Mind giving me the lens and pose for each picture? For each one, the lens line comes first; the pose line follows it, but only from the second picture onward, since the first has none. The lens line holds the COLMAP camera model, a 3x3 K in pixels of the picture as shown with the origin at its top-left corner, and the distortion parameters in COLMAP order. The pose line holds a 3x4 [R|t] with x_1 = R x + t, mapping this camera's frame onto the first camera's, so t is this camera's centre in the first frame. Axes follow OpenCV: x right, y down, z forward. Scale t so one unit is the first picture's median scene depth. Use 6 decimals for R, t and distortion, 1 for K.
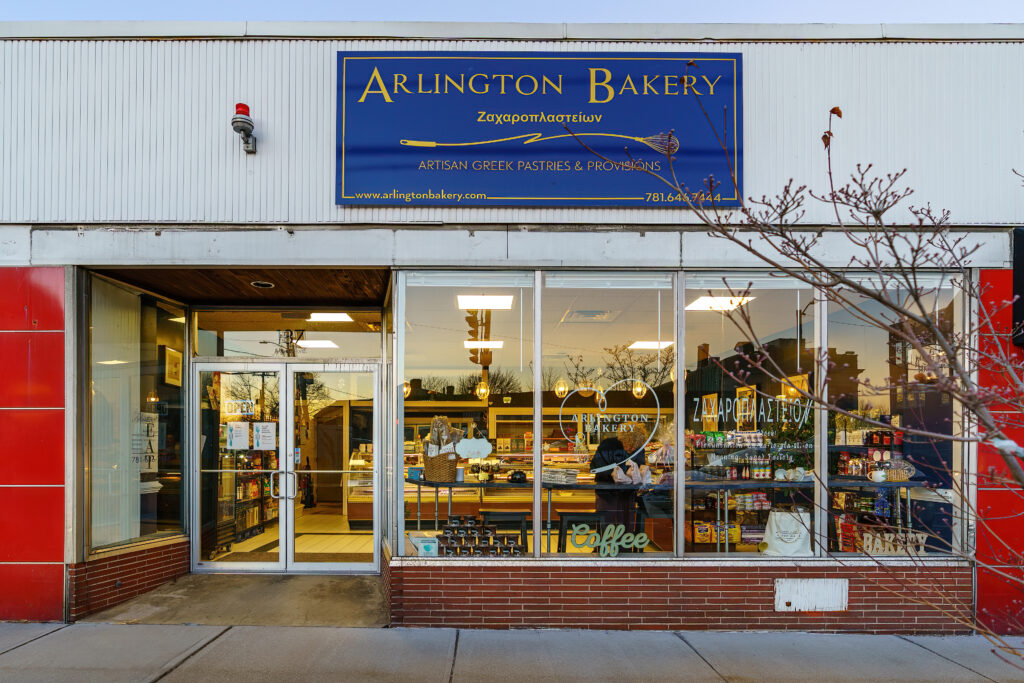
lens RADIAL K [[451.3, 0, 513.1], [0, 451.3, 415.9], [0, 0, 1]] dist [-0.000360, 0.000195]
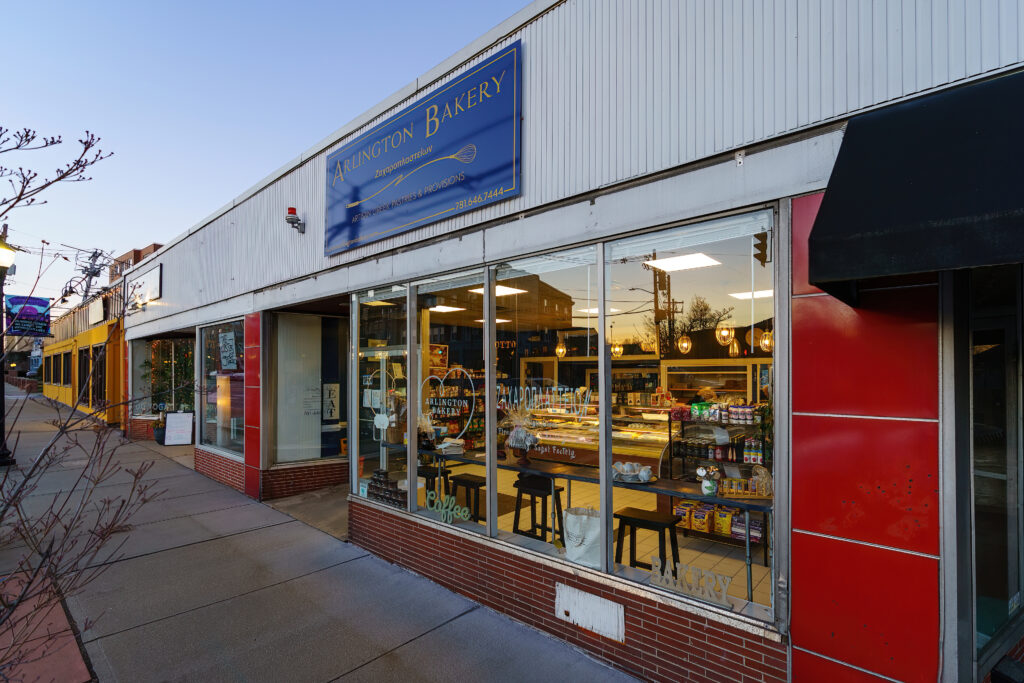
lens RADIAL K [[465.4, 0, 517.1], [0, 465.4, 372.1], [0, 0, 1]] dist [-0.001374, -0.000162]
pose [[0.765756, -0.006939, -0.643094, 1.137019], [0.004499, 0.999975, -0.005433, -0.066601], [0.643116, 0.001267, 0.765768, 0.212065]]
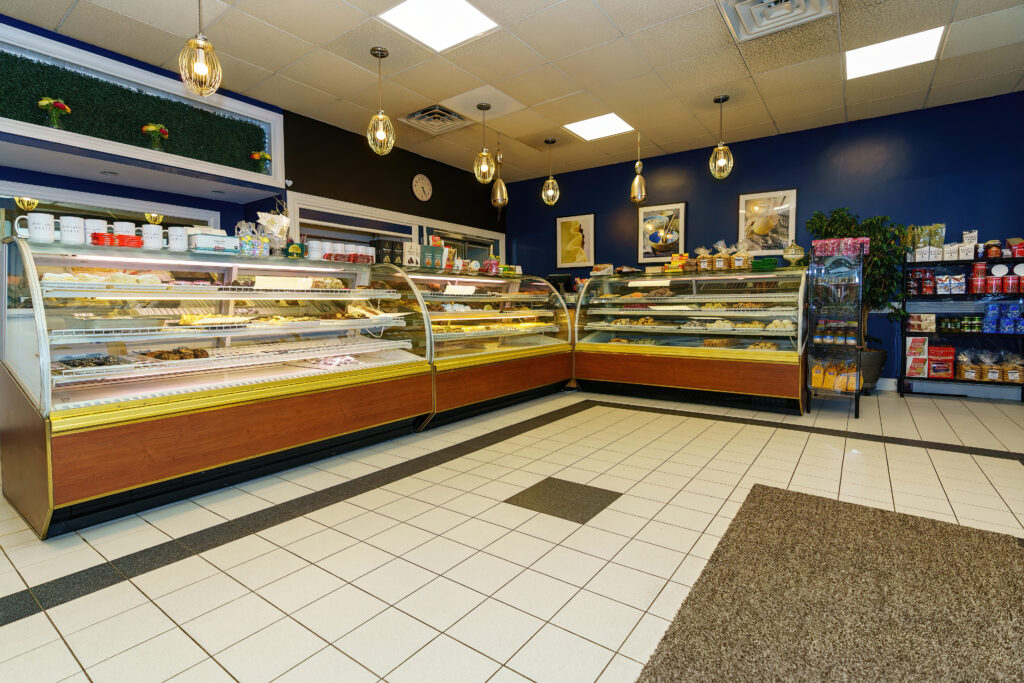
lens RADIAL K [[490.6, 0, 498.9], [0, 490.6, 311.5], [0, 0, 1]] dist [-0.000105, 0.000567]
pose [[0.592682, -0.013725, 0.805319, -0.744614], [0.002829, 0.999884, 0.014959, 0.174024], [-0.805431, -0.006588, 0.592653, 1.540546]]
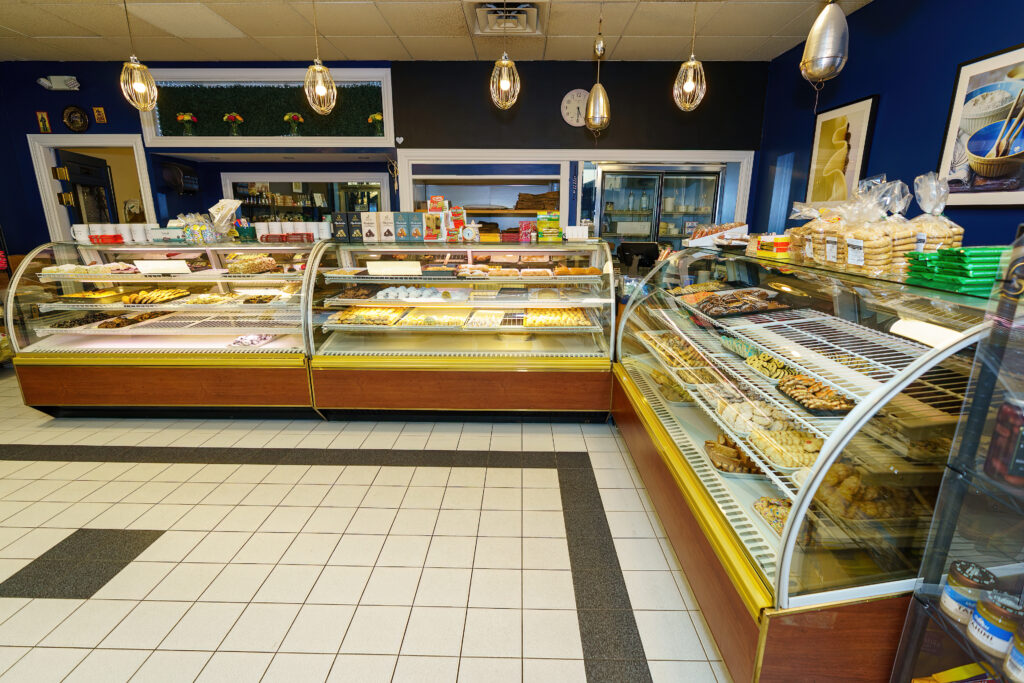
lens RADIAL K [[476.8, 0, 512.0], [0, 476.8, 341.5], [0, 0, 1]] dist [-0.004539, -0.000070]
pose [[0.999949, 0.000344, -0.010133, 0.369195], [0.002294, 0.965825, 0.259186, 0.032069], [0.009876, -0.259196, 0.965774, 1.380875]]
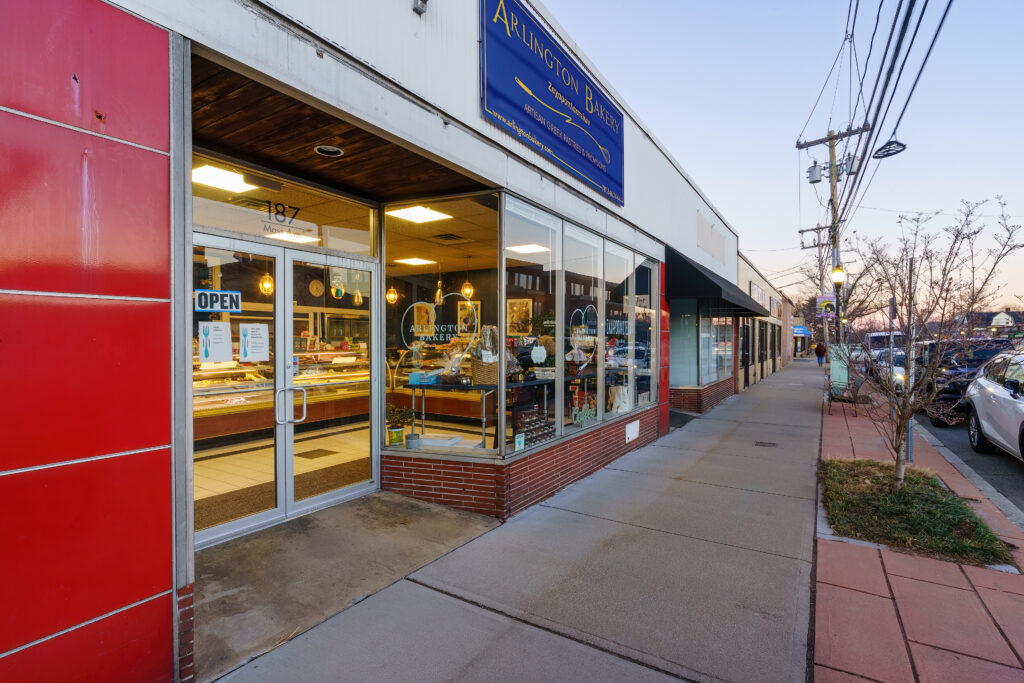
lens RADIAL K [[498.0, 0, 512.0], [0, 498.0, 341.5], [0, 0, 1]] dist [0.004124, 0.000442]
pose [[0.534034, -0.007244, 0.845432, -1.282016], [-0.002834, 0.999942, 0.010357, 0.021707], [-0.845458, -0.007927, 0.533983, 0.351679]]
